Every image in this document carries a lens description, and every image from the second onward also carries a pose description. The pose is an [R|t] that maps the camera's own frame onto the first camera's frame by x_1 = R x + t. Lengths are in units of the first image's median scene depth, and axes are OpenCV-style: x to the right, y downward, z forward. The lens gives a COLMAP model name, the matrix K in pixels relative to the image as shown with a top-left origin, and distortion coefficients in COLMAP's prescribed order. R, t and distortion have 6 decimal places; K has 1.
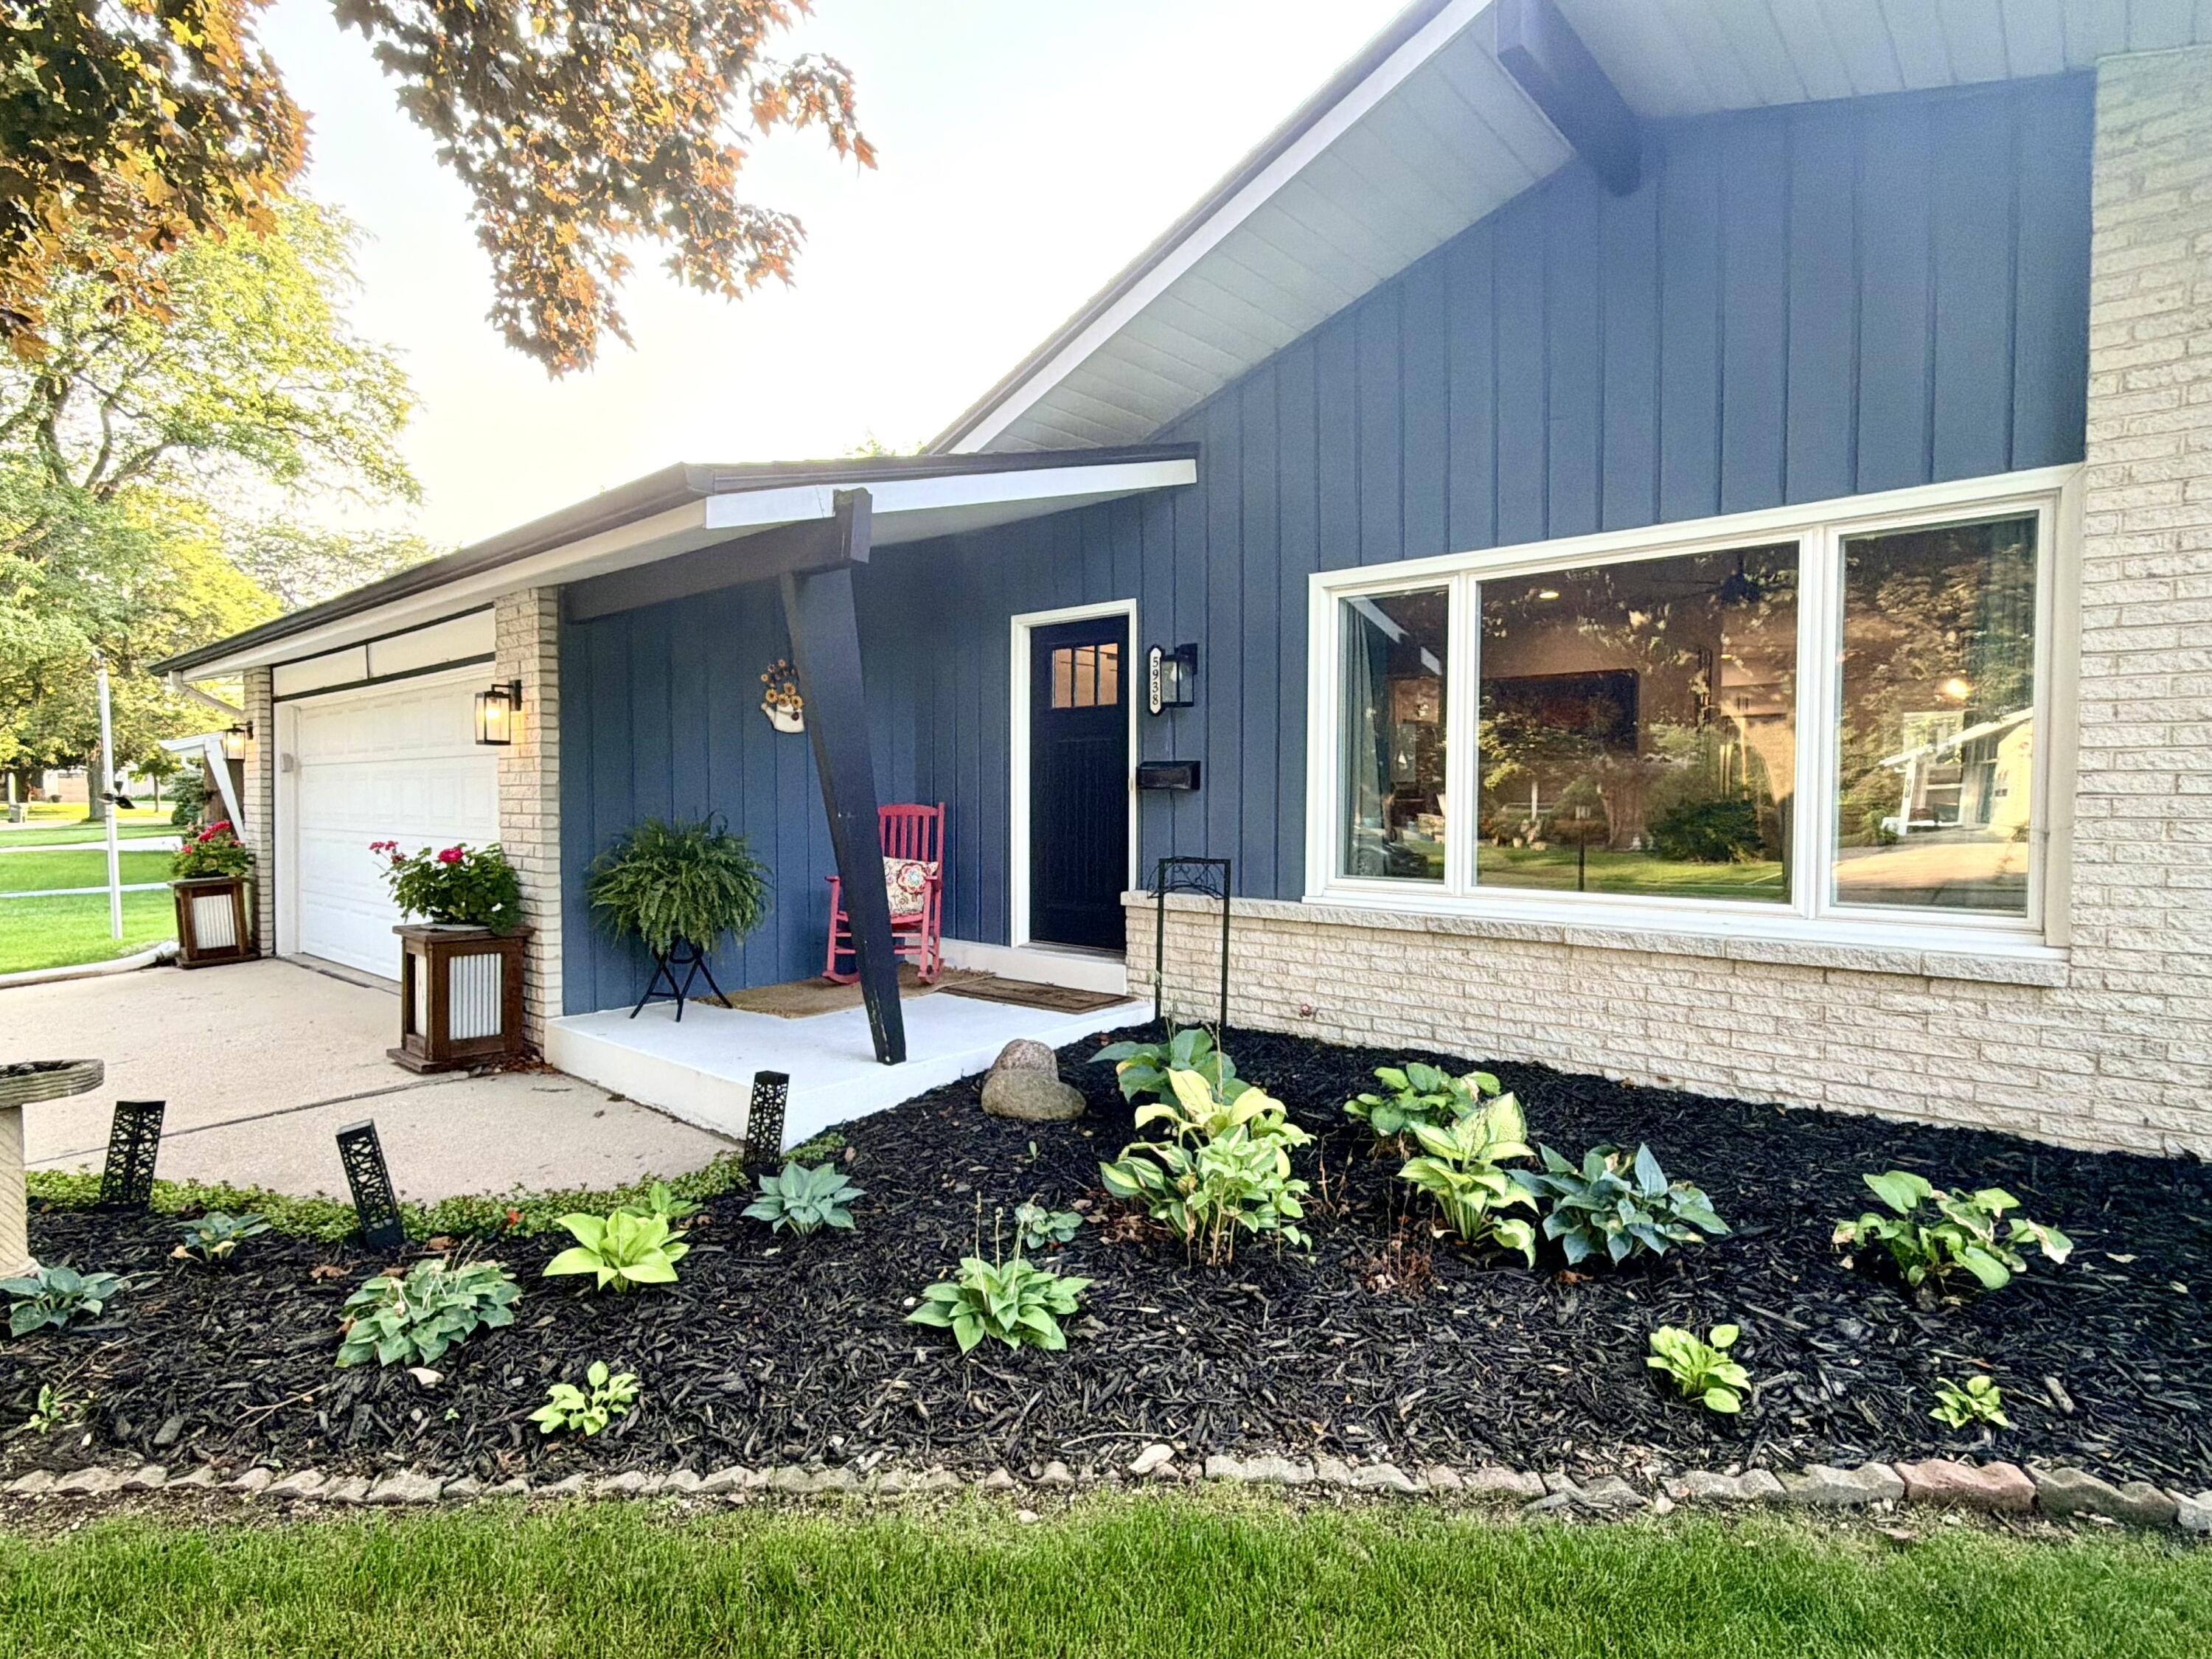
lens RADIAL K [[1114.9, 0, 1110.1], [0, 1114.9, 827.1], [0, 0, 1]] dist [0.007740, 0.000085]
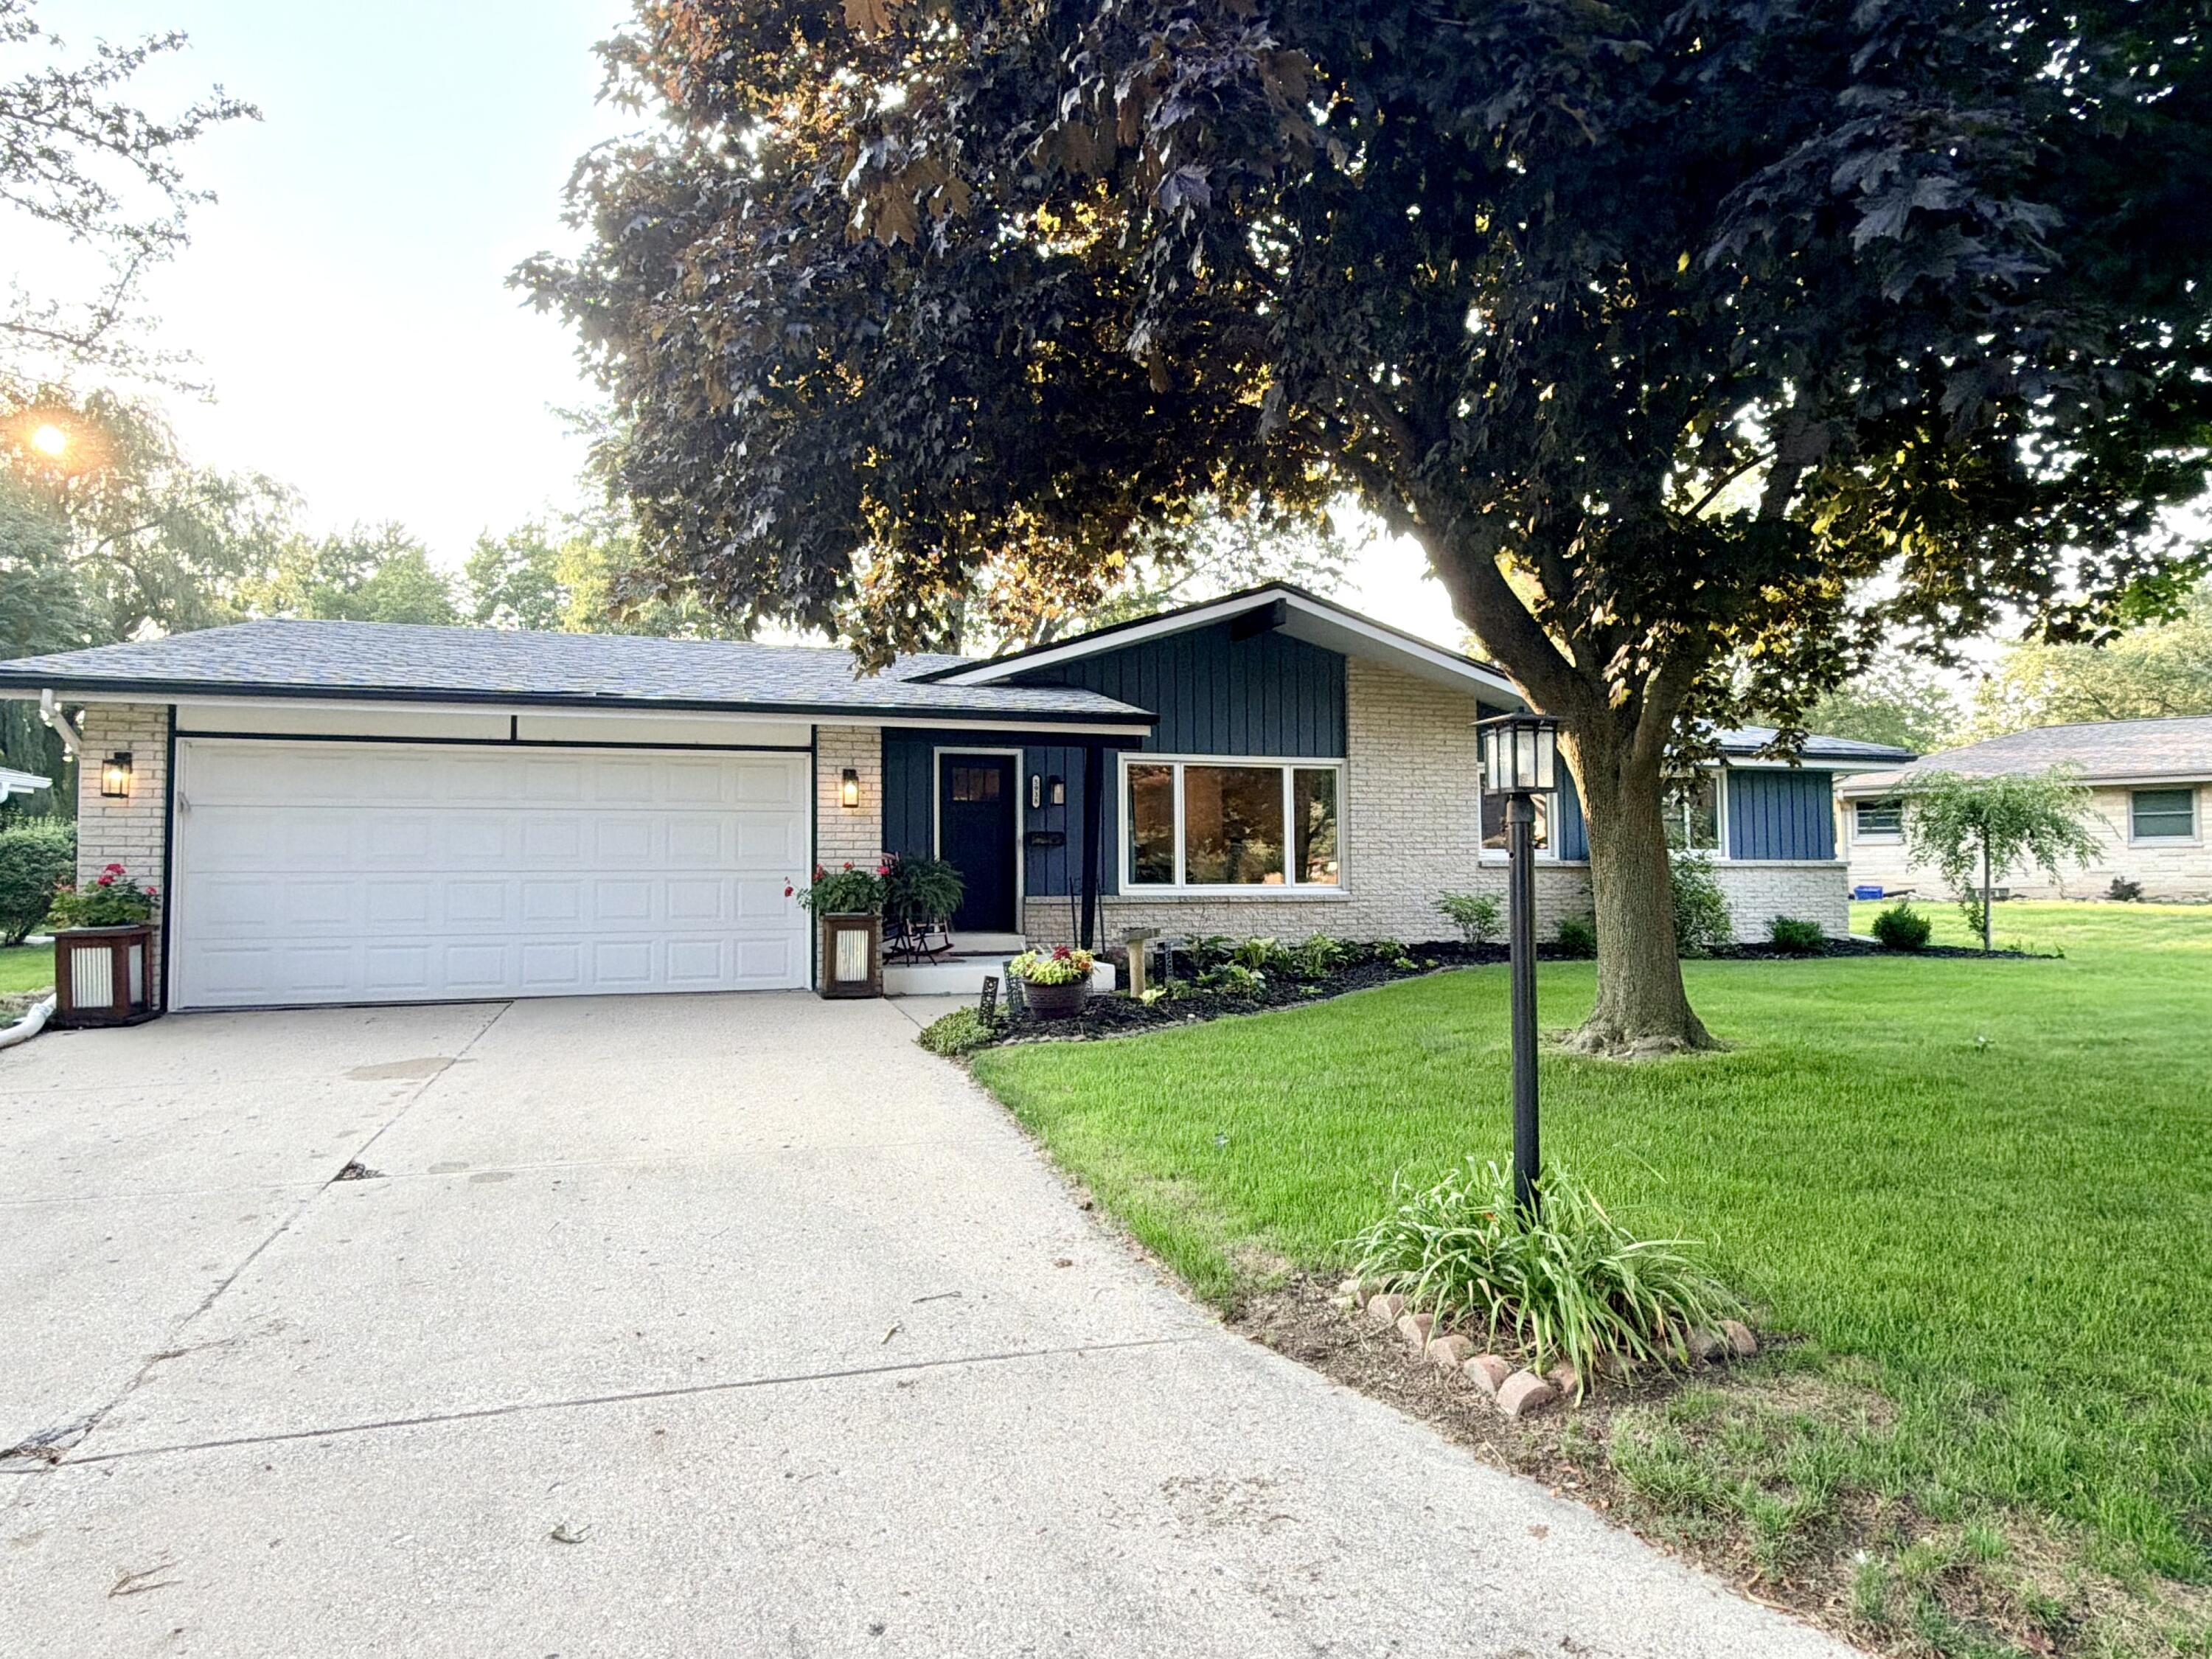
lens RADIAL K [[1270.0, 0, 1117.9], [0, 1270.0, 829.2], [0, 0, 1]] dist [0.001155, 0.000530]
pose [[0.535725, 0.040209, 0.843435, -1.927986], [0.035797, 0.996886, -0.070261, 0.110402], [-0.843633, 0.067833, 0.532617, -0.370699]]
